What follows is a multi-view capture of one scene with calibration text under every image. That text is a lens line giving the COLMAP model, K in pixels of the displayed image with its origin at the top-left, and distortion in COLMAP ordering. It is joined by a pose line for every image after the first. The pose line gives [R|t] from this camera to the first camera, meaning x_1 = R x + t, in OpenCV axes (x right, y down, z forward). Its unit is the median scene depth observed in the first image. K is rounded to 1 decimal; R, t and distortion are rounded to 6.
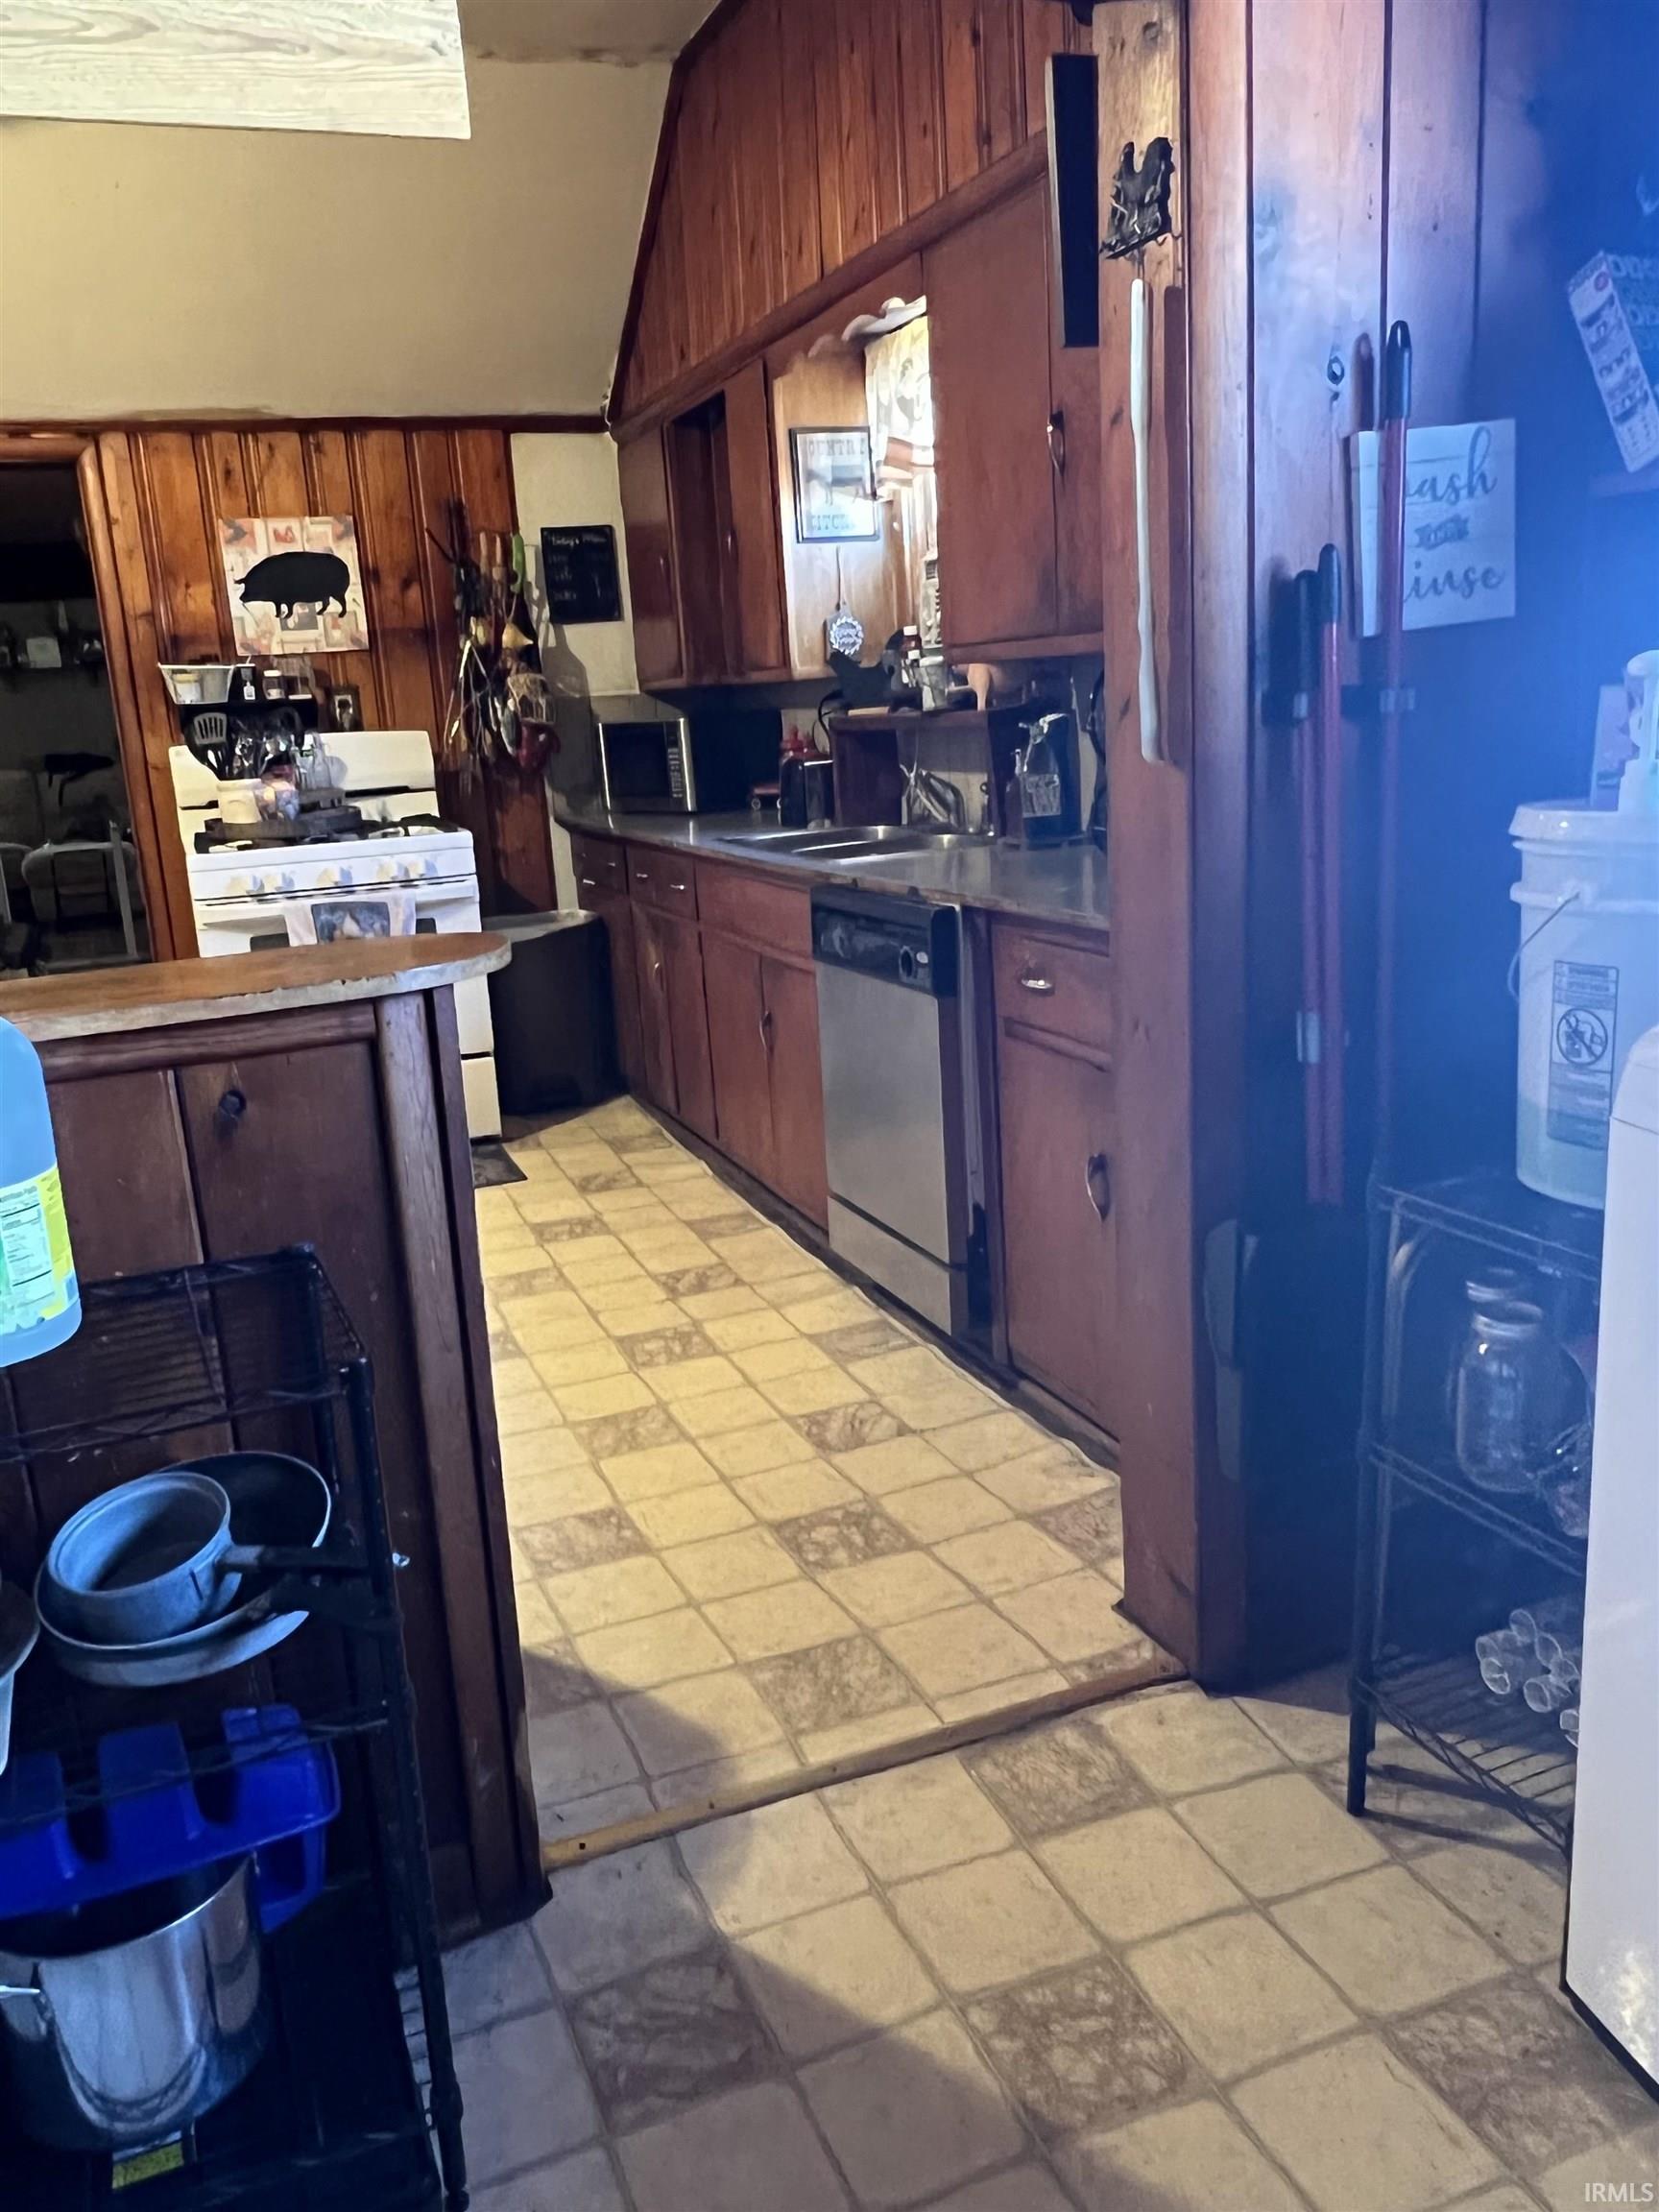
lens RADIAL K [[1694.9, 0, 824.4], [0, 1694.9, 1101.2], [0, 0, 1]] dist [0.036473, 0.000443]
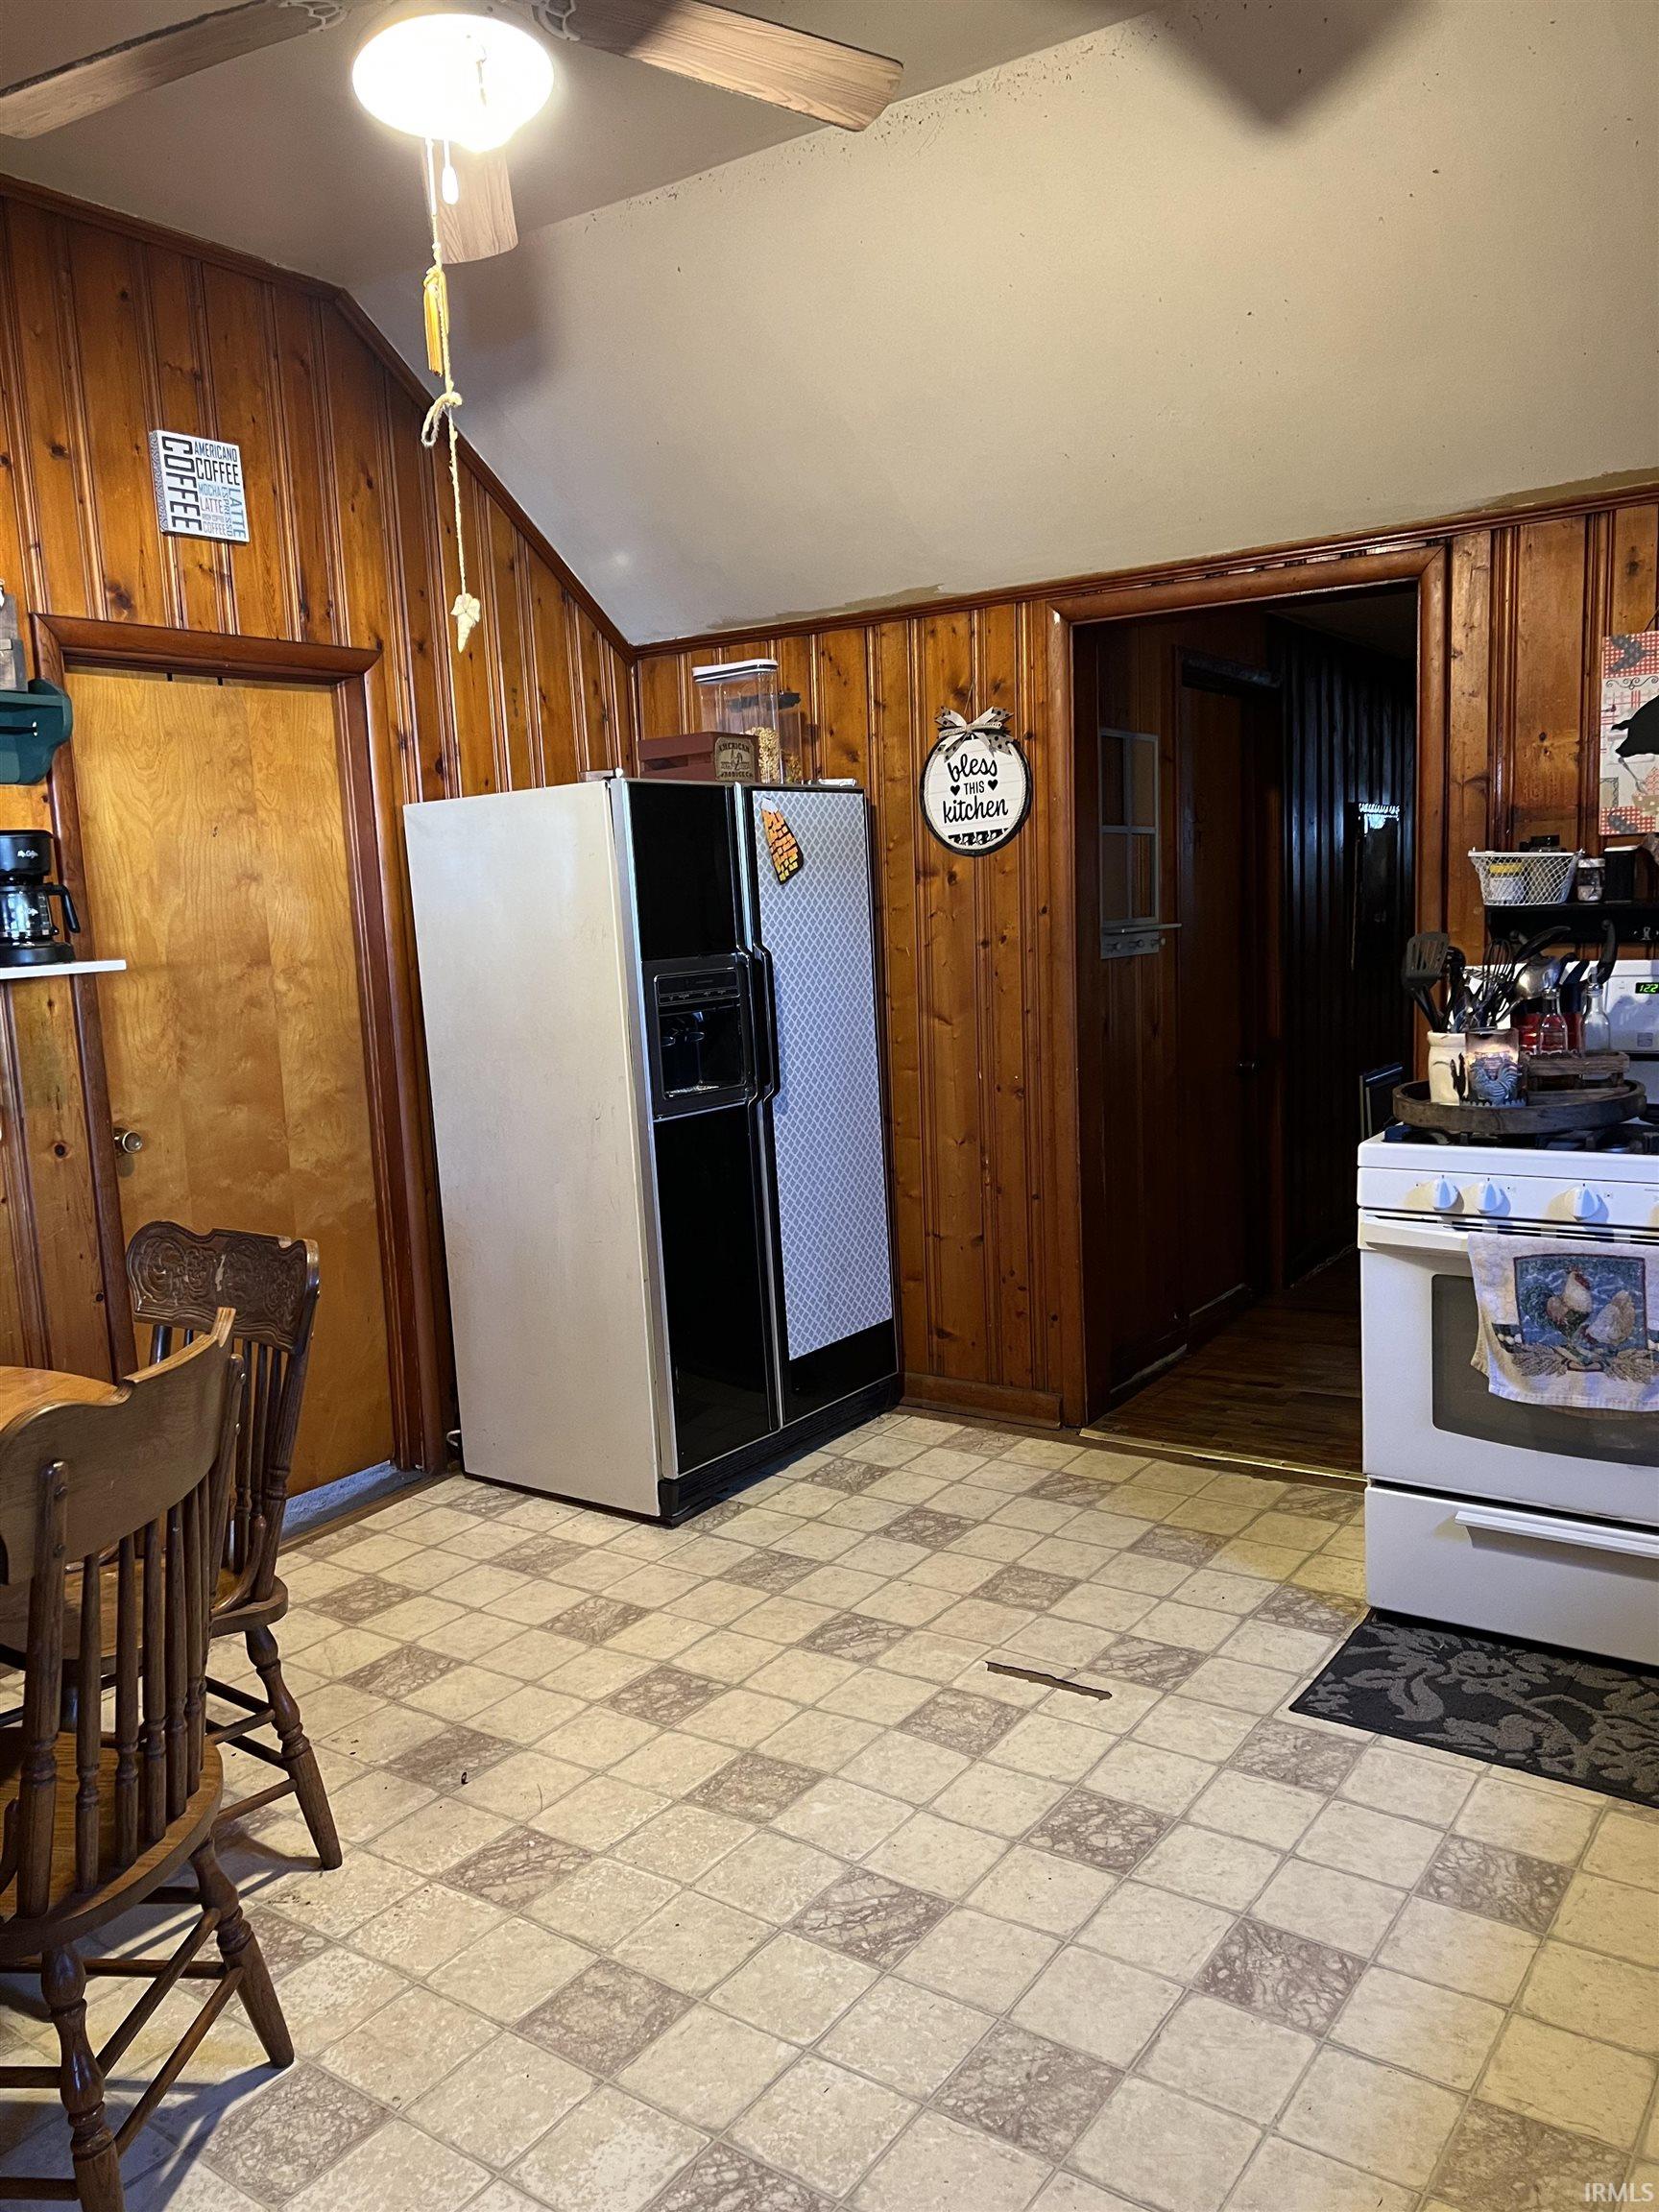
lens RADIAL K [[1694.9, 0, 826.4], [0, 1694.9, 1110.2], [0, 0, 1]] dist [0.036473, 0.000443]
pose [[0.544483, 0.161655, -0.823047, 0.064944], [-0.183236, 0.980476, 0.071357, -0.152125], [0.818512, 0.111960, 0.563474, 0.396453]]
